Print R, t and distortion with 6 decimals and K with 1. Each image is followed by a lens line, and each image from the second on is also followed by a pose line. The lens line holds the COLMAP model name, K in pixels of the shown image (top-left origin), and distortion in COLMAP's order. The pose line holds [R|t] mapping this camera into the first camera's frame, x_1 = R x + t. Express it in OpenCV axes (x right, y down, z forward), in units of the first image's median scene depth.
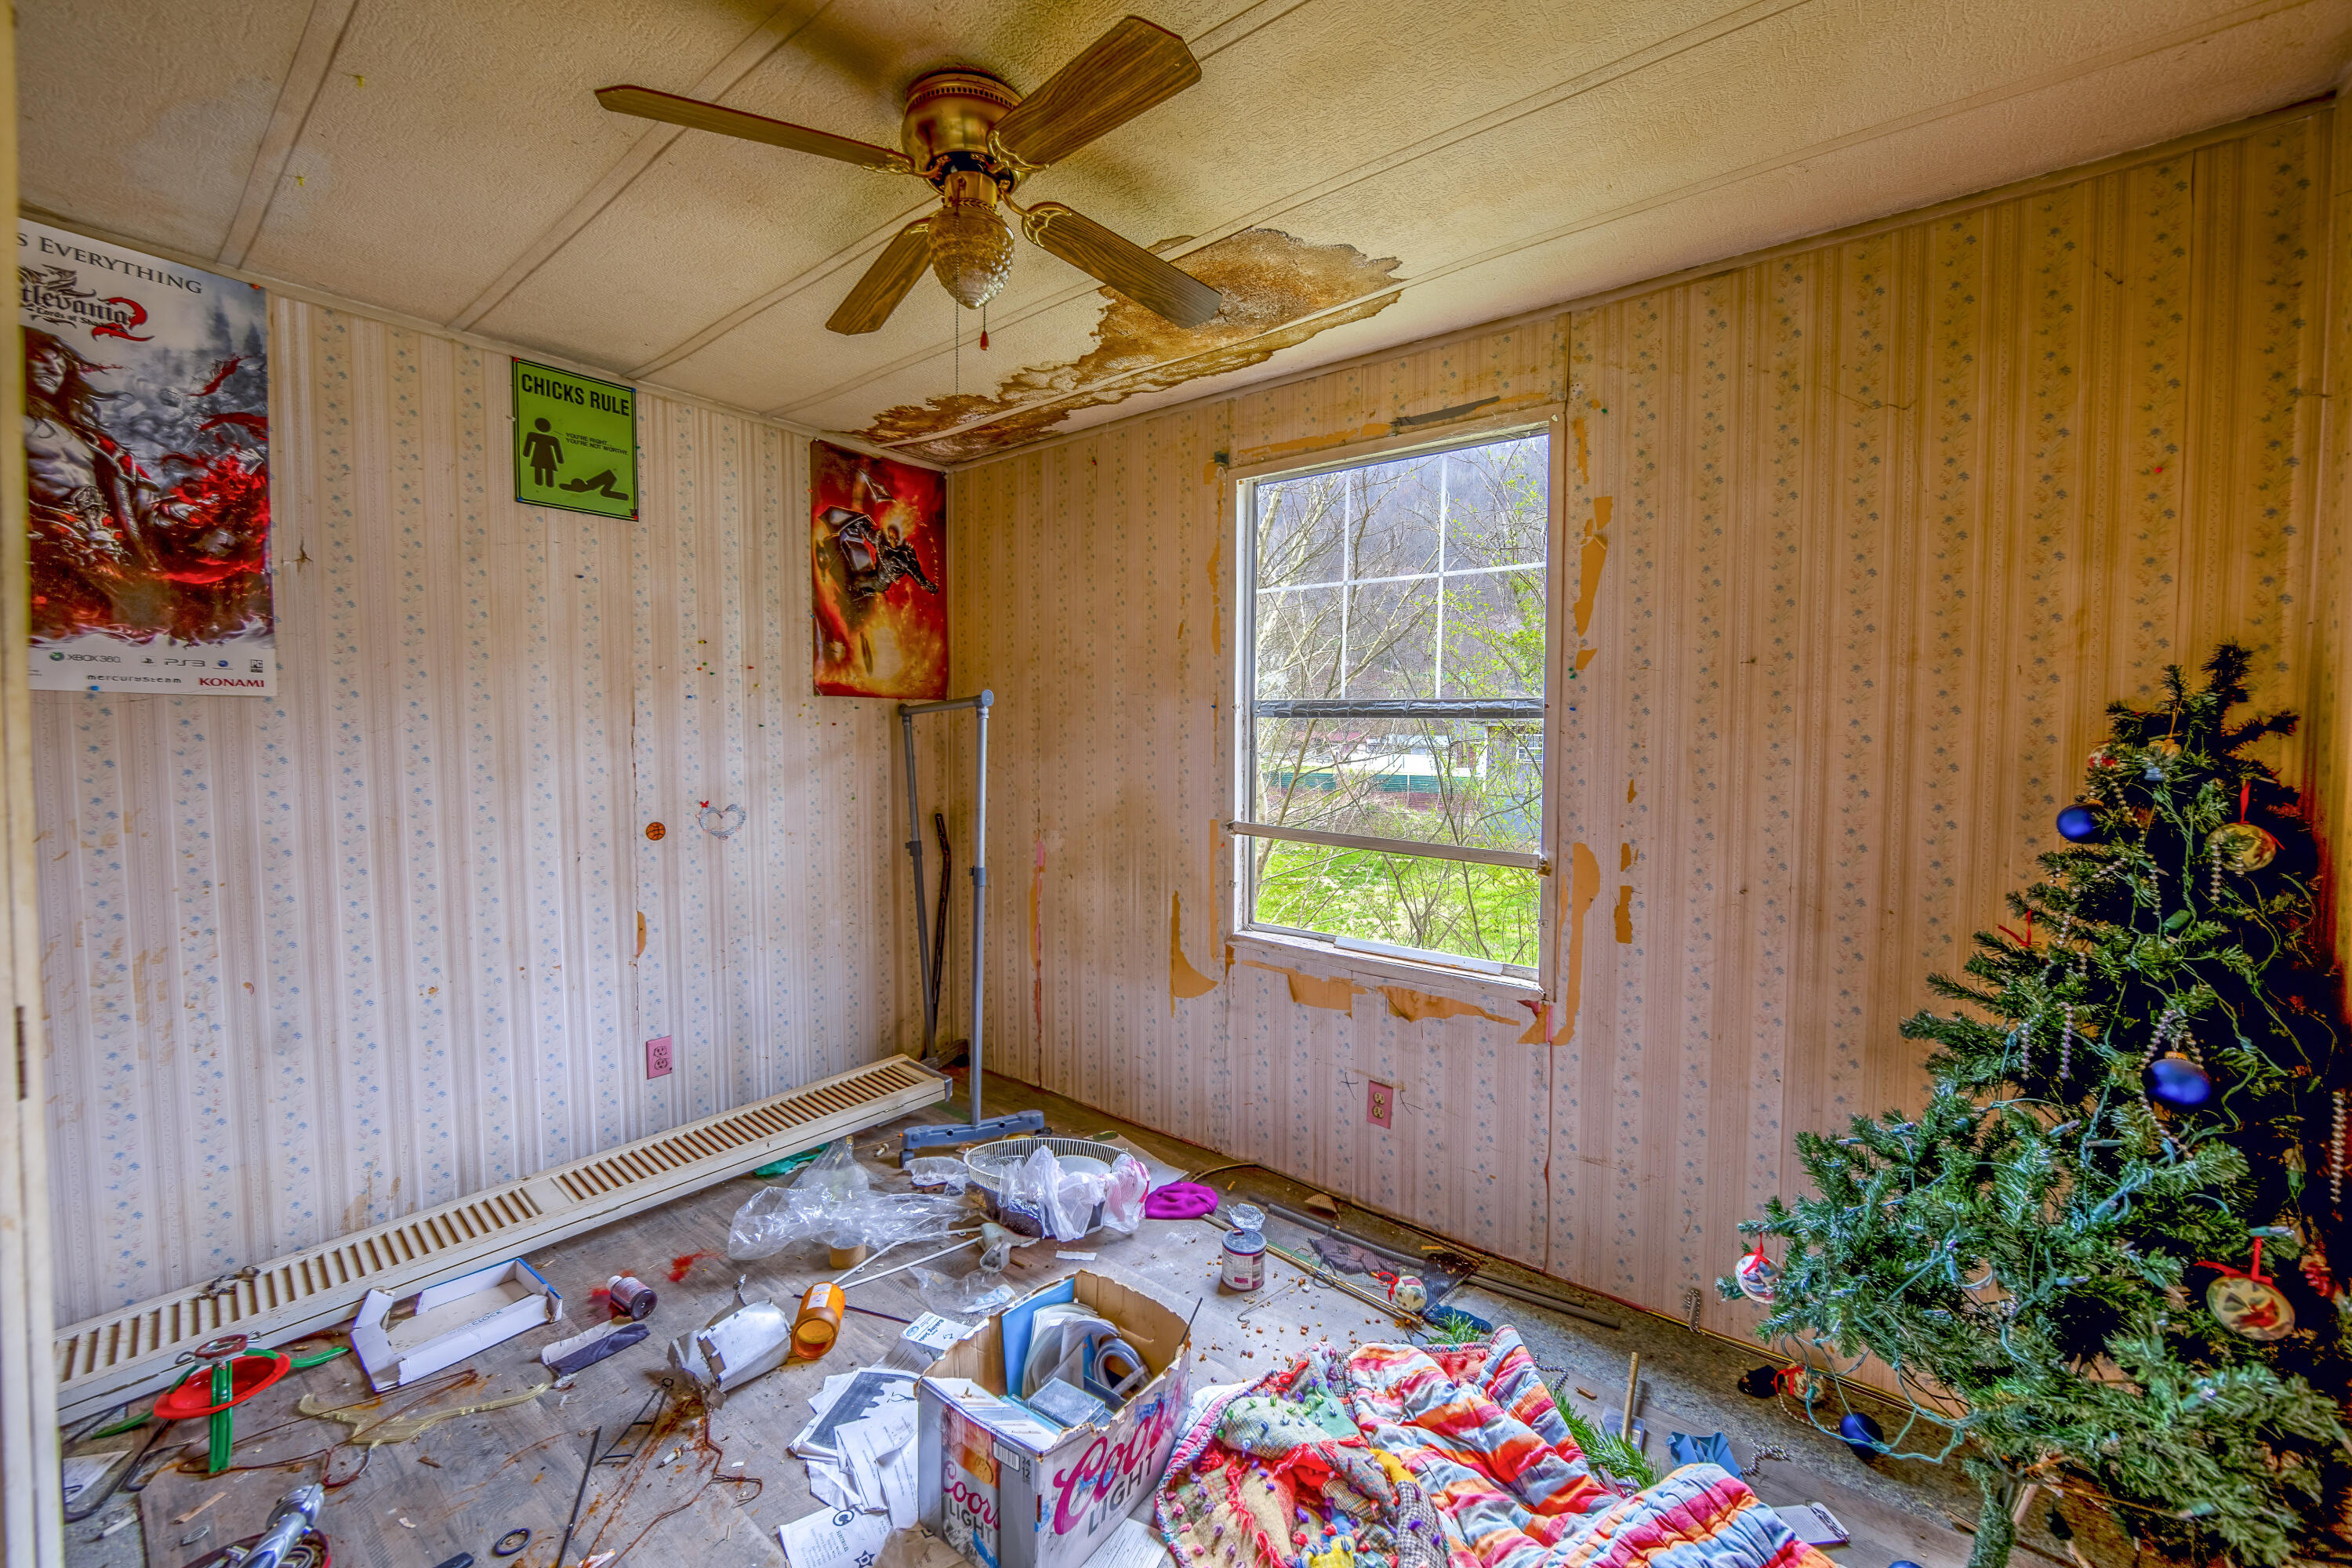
lens RADIAL K [[927.6, 0, 1178.8], [0, 927.6, 777.9], [0, 0, 1]] dist [-0.009974, -0.000163]
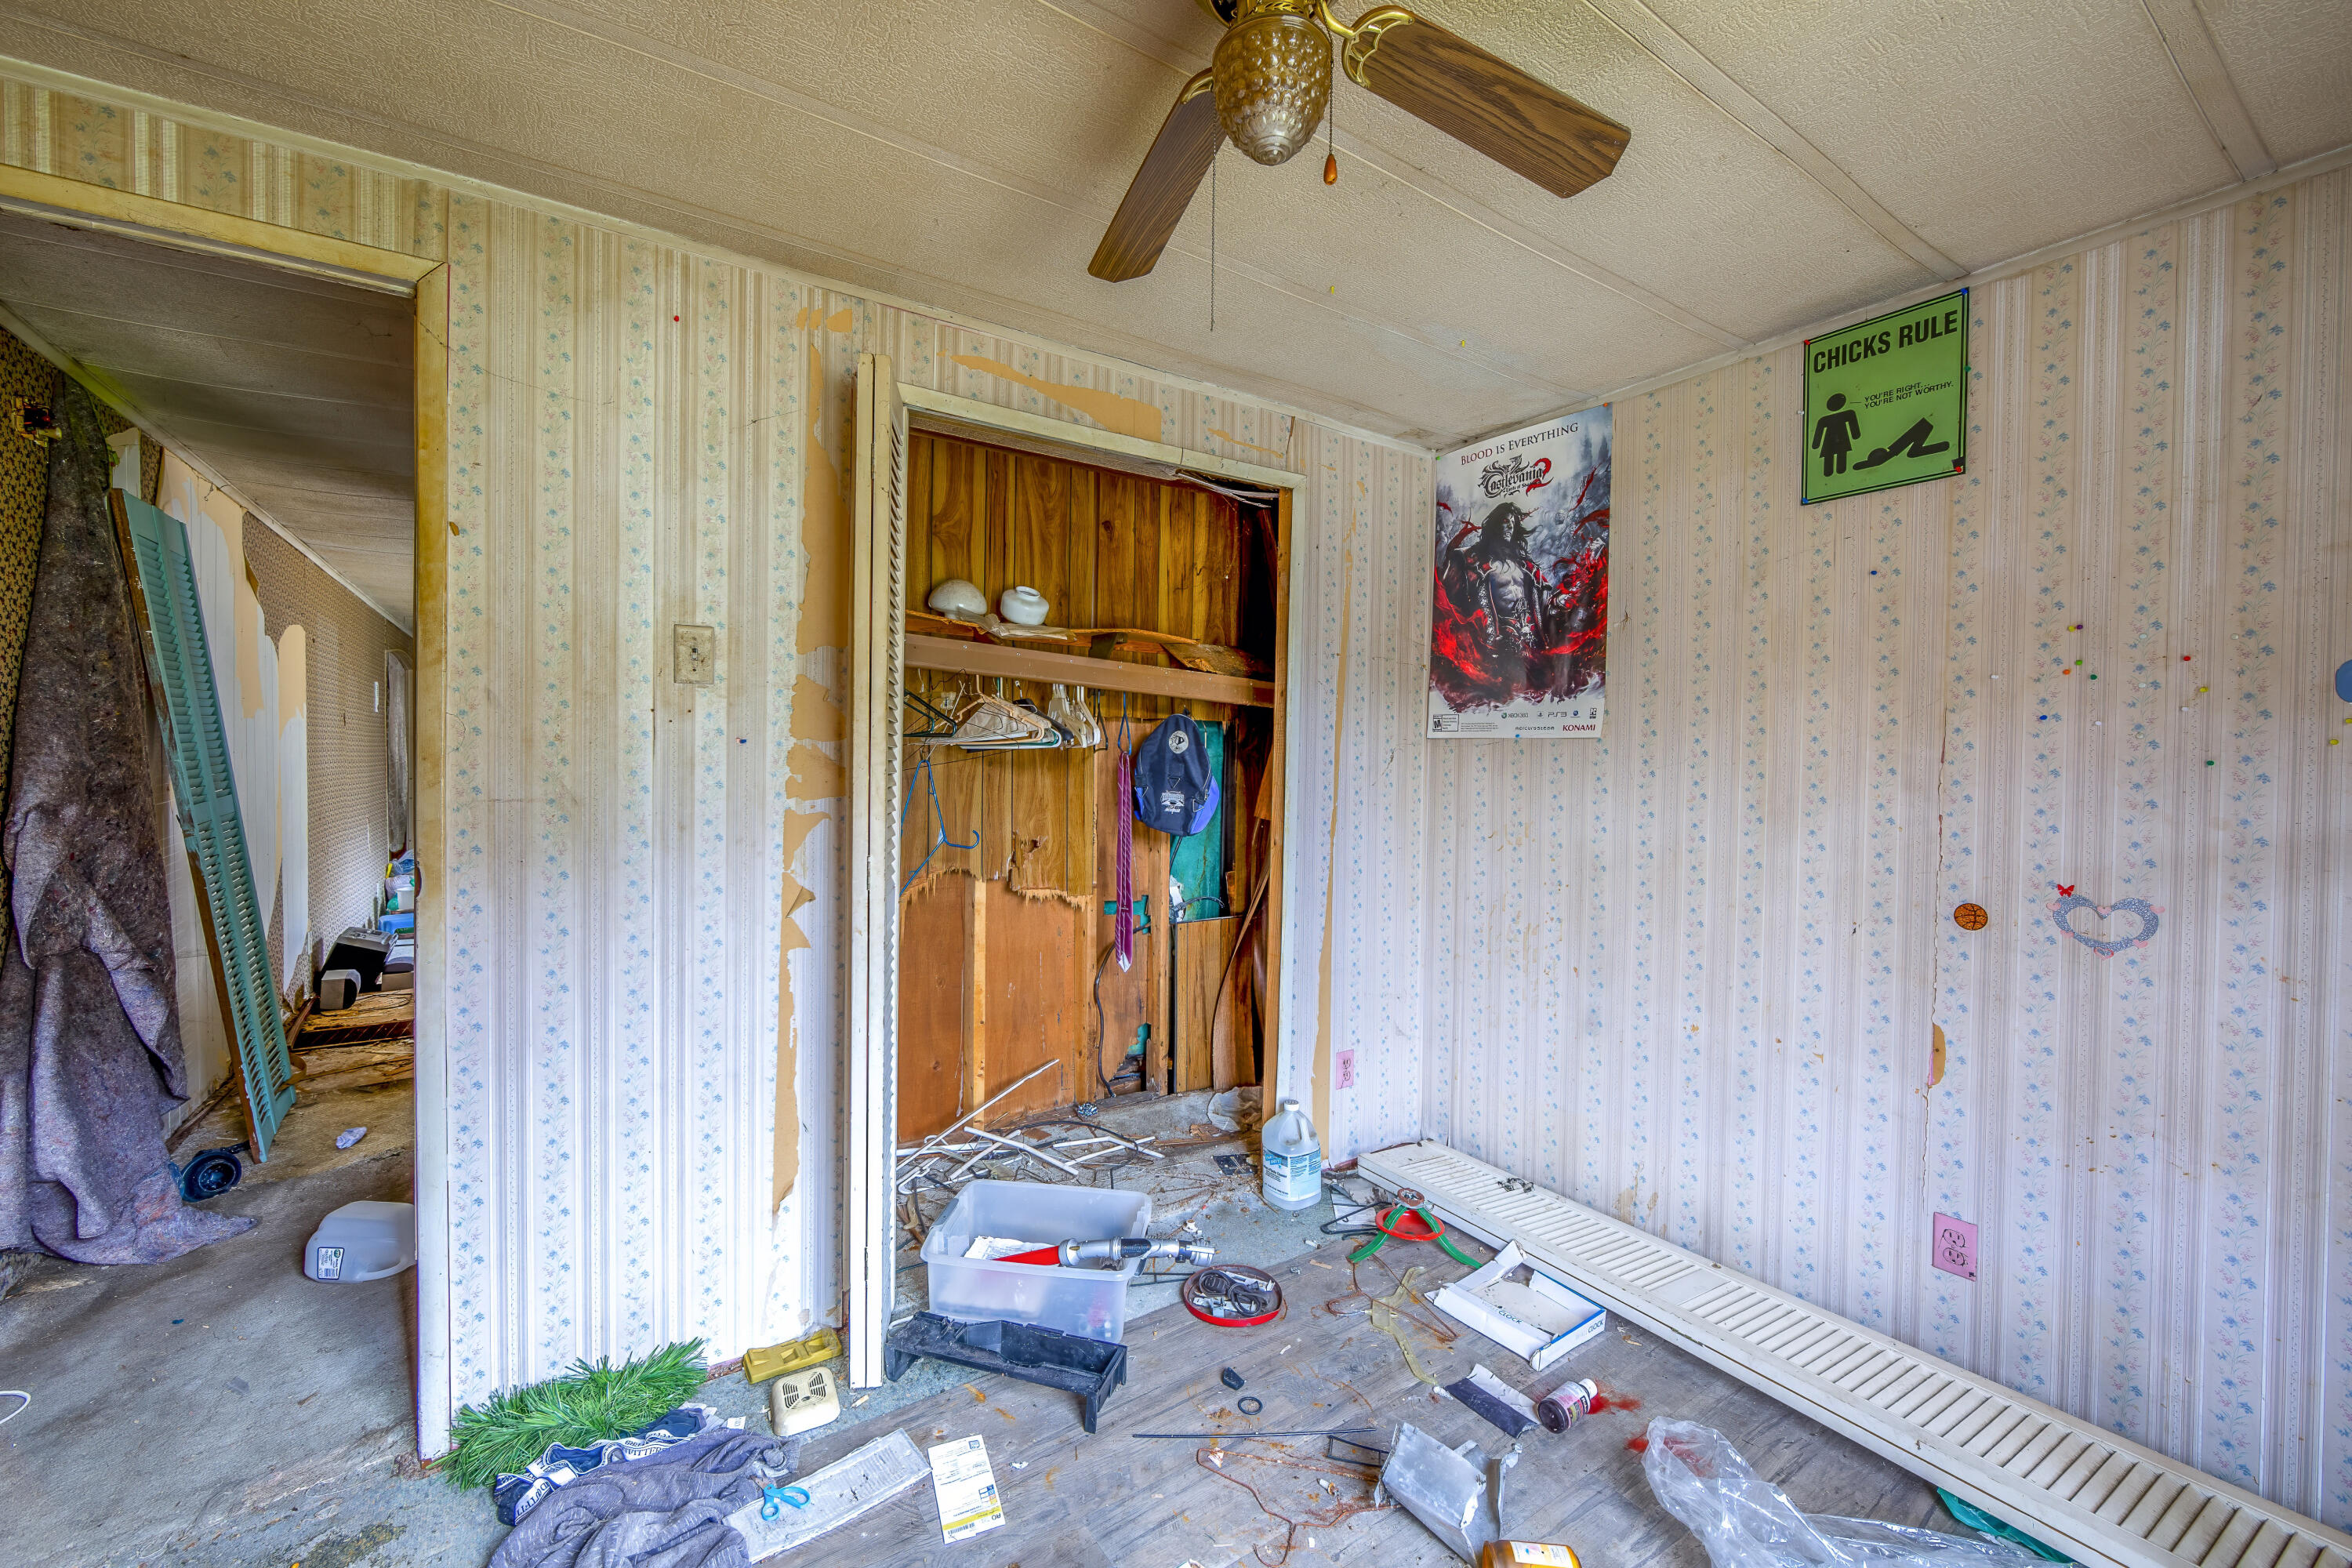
lens RADIAL K [[927.6, 0, 1179.1], [0, 927.6, 774.5], [0, 0, 1]] dist [-0.009974, -0.000163]
pose [[-0.305220, 0.005855, -0.952264, 0.344670], [-0.062523, 0.997700, 0.026174, -0.037433], [0.950227, 0.067527, -0.304152, 0.850824]]
